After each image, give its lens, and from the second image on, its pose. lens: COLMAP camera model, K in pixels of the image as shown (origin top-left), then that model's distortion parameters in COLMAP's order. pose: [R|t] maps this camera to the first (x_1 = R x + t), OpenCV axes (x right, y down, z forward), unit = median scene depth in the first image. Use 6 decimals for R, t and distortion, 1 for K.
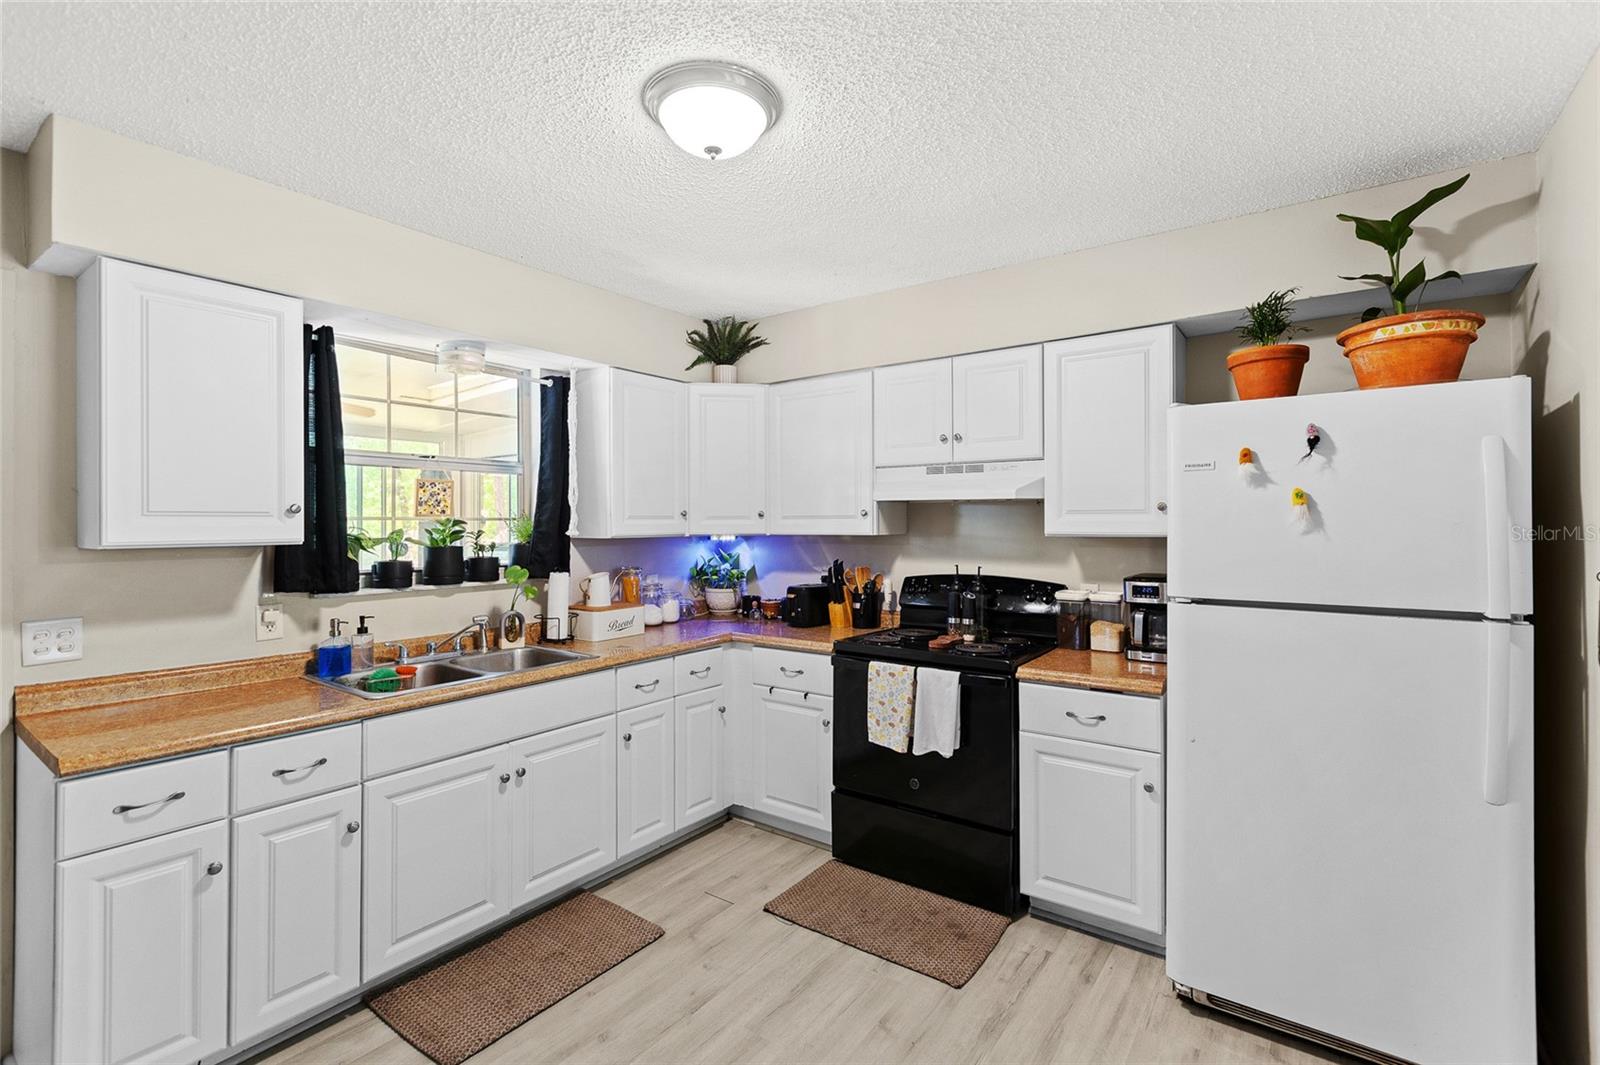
lens RADIAL K [[715.2, 0, 804.0], [0, 715.2, 521.9], [0, 0, 1]] dist [0.001560, 0.000198]
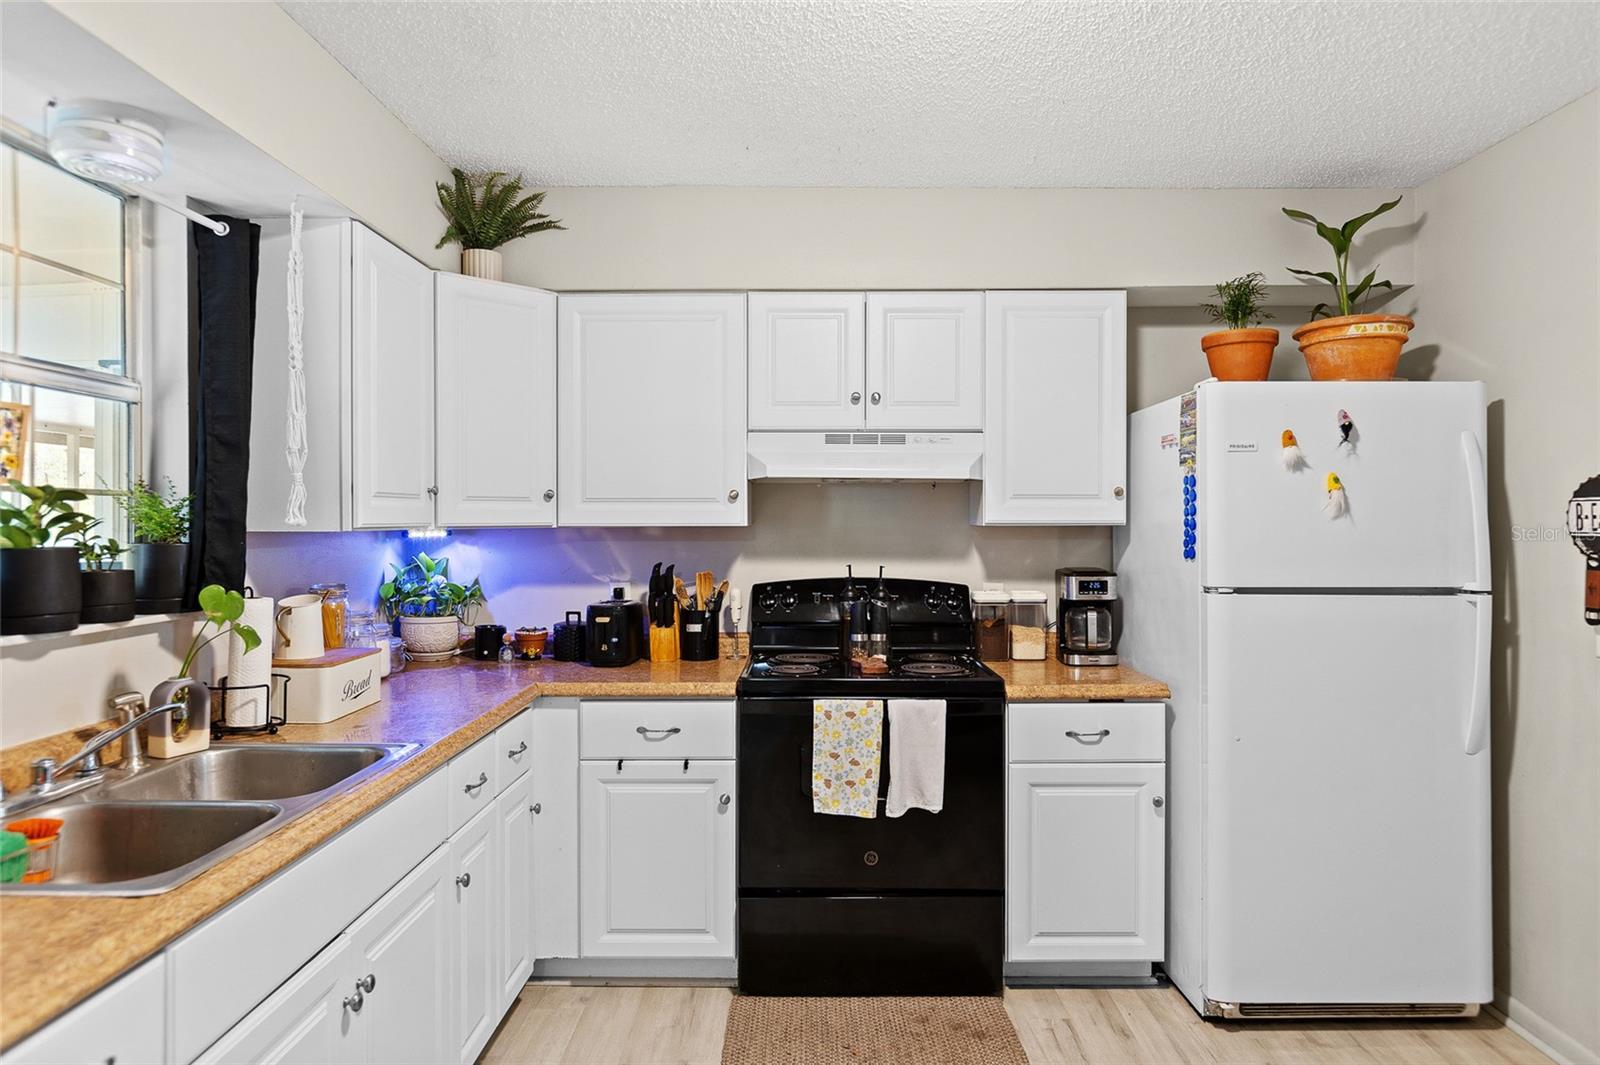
lens RADIAL K [[948.9, 0, 806.3], [0, 948.9, 521.0], [0, 0, 1]] dist [0.000297, -0.003151]
pose [[0.813395, 0.003045, 0.581703, -0.477588], [-0.003391, 0.999994, -0.000493, 0.016262], [-0.581701, -0.001572, 0.813401, 0.237997]]
